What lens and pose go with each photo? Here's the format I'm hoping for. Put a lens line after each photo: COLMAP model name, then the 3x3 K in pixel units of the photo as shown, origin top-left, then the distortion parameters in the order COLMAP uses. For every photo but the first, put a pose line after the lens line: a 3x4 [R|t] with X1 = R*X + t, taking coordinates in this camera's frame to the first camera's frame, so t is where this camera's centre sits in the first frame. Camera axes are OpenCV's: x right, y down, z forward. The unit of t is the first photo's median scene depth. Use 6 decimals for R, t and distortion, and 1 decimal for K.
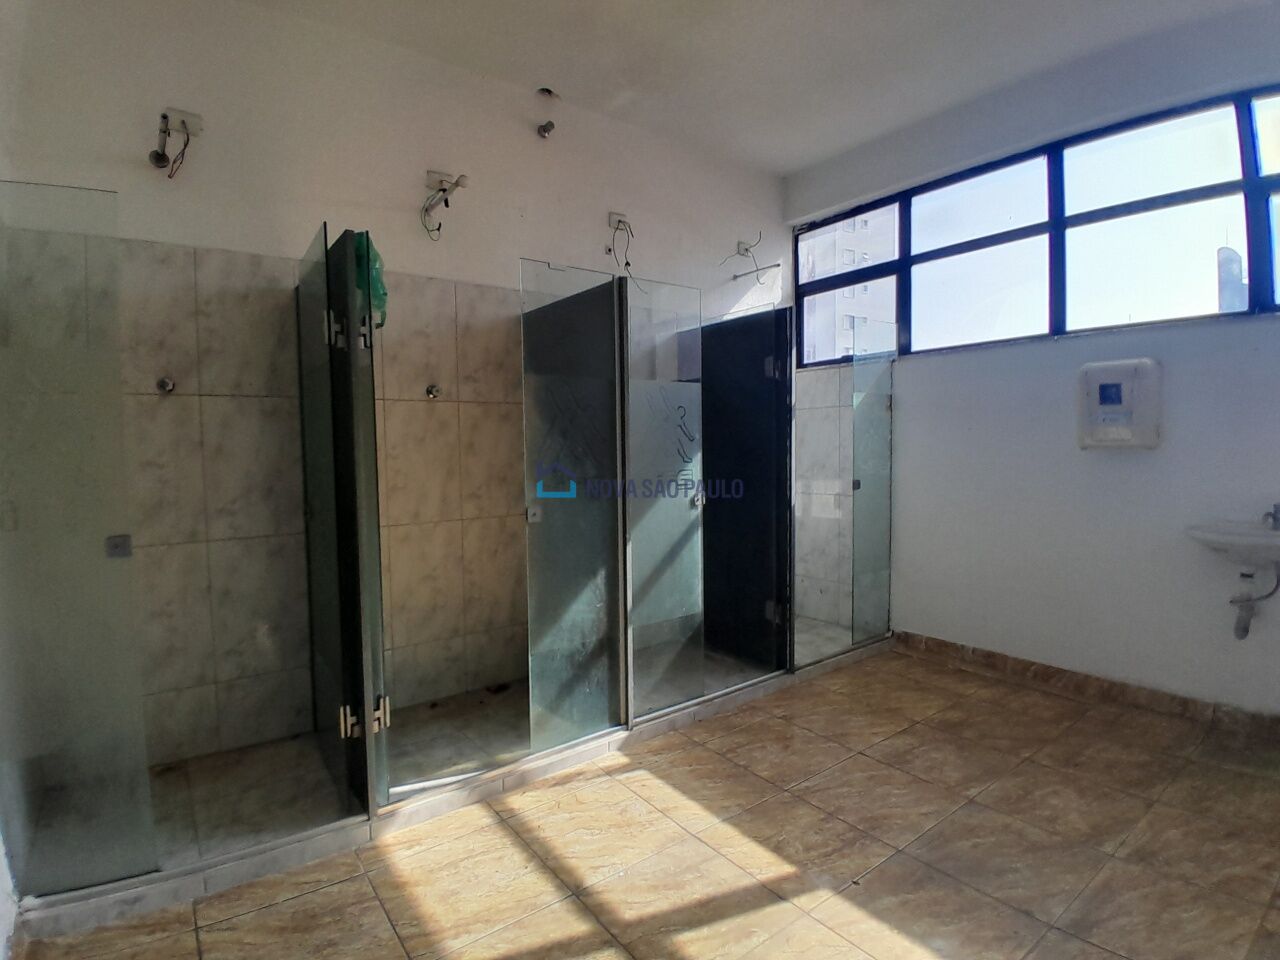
lens RADIAL K [[644.3, 0, 635.5], [0, 644.3, 483.3], [0, 0, 1]] dist [0.016257, -0.055213]
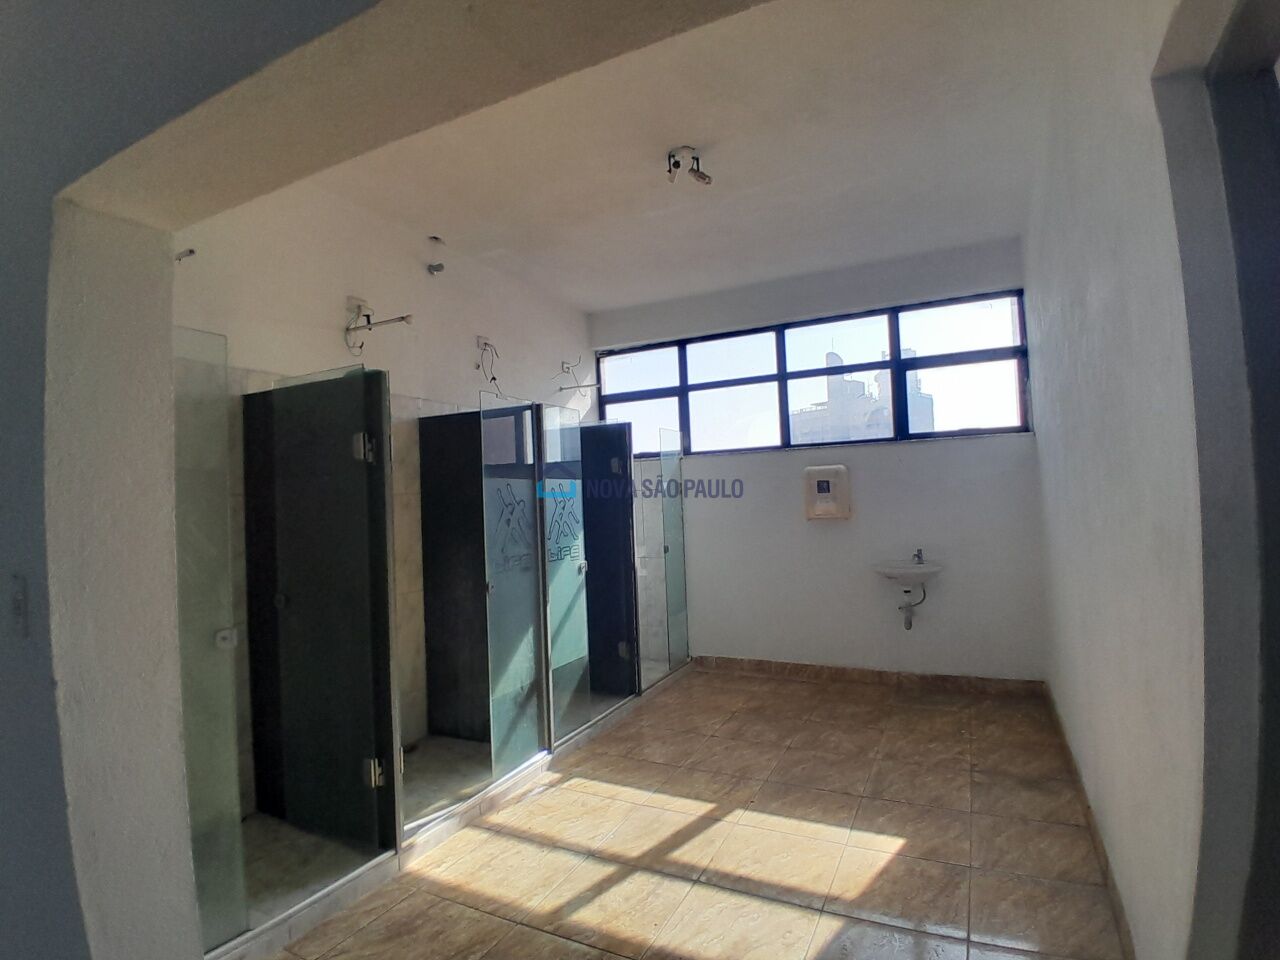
lens RADIAL K [[644.3, 0, 635.5], [0, 644.3, 483.3], [0, 0, 1]] dist [0.016257, -0.055213]
pose [[0.893656, -0.004782, 0.448727, -0.439624], [0.049630, 0.994862, -0.088238, -0.026785], [-0.446000, 0.101124, 0.889302, -0.262068]]
